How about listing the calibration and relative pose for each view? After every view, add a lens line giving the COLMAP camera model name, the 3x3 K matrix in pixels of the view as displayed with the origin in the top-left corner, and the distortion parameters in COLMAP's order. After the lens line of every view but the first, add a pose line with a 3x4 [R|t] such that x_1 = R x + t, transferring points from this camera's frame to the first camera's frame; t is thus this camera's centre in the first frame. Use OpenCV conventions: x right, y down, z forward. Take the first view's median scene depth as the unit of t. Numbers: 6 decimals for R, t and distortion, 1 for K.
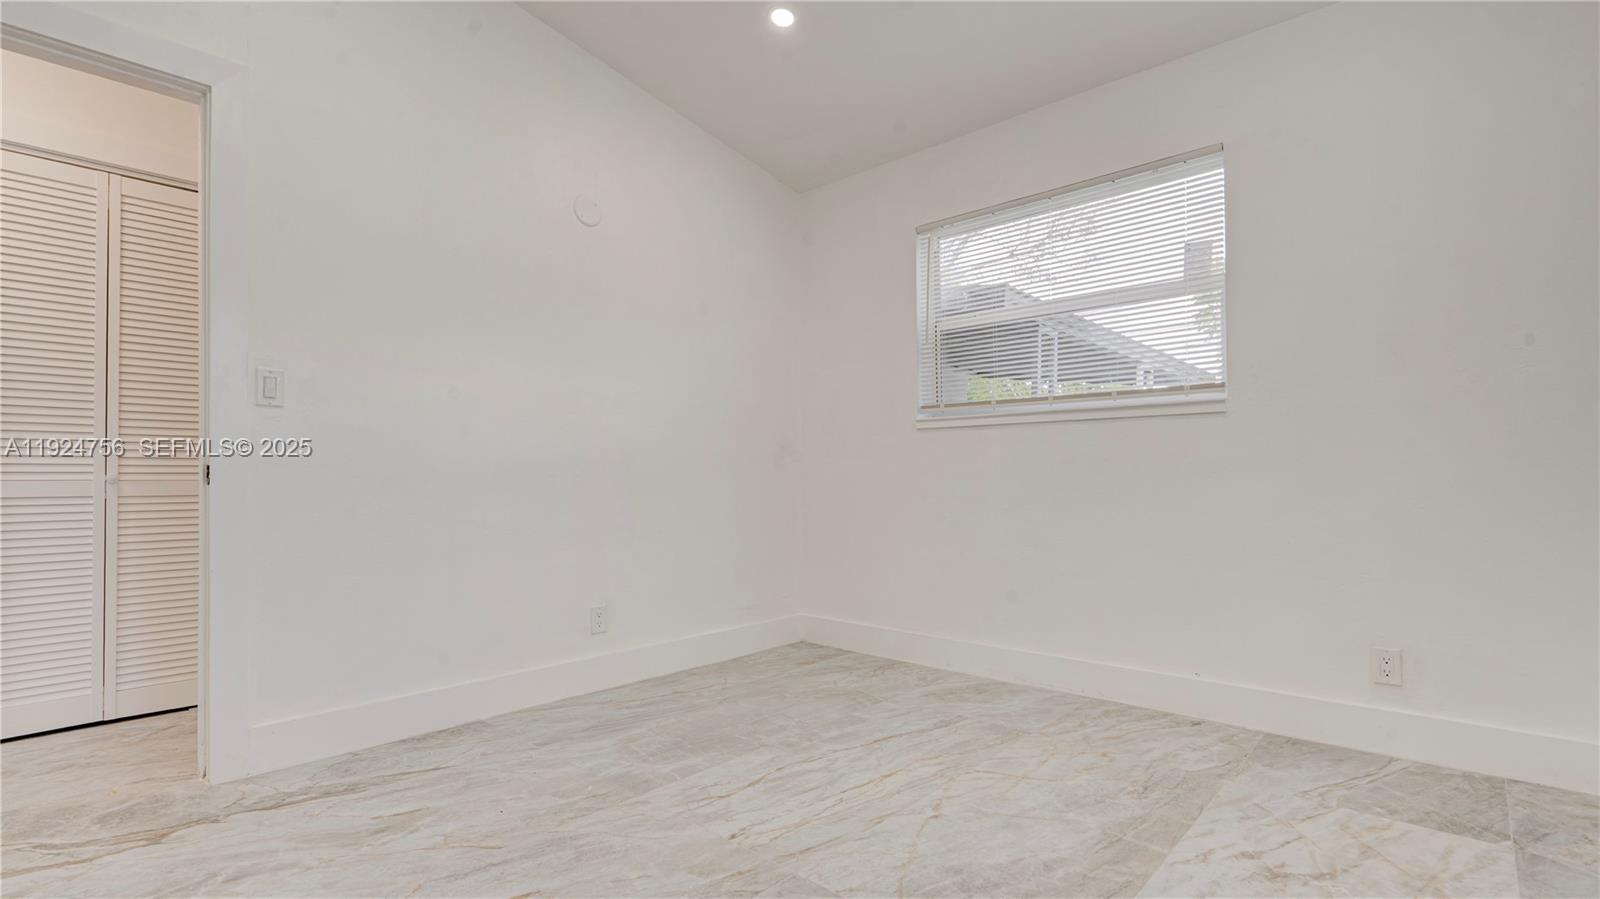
lens RADIAL K [[715.4, 0, 803.3], [0, 715.4, 456.9], [0, 0, 1]] dist [-0.003270, -0.000179]
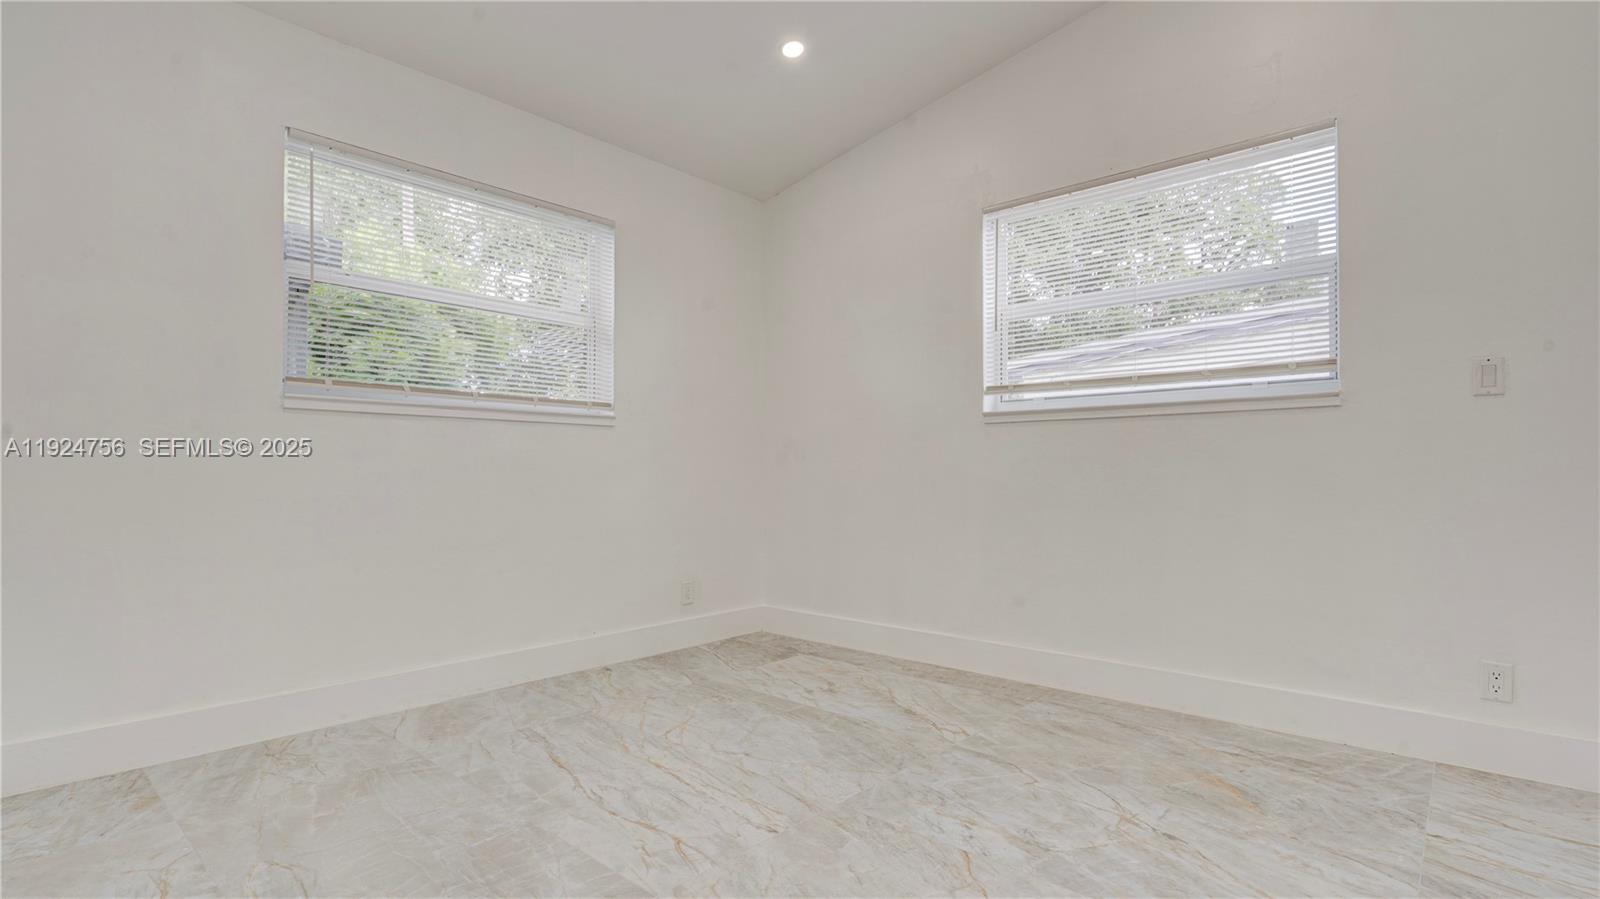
lens RADIAL K [[734.0, 0, 803.5], [0, 734.0, 451.9], [0, 0, 1]] dist [-0.004263, 0.000631]
pose [[0.024324, 0.035092, 0.999088, -0.822035], [-0.027505, 0.999029, -0.034421, 0.023002], [-0.999326, -0.026643, 0.025265, 0.677834]]
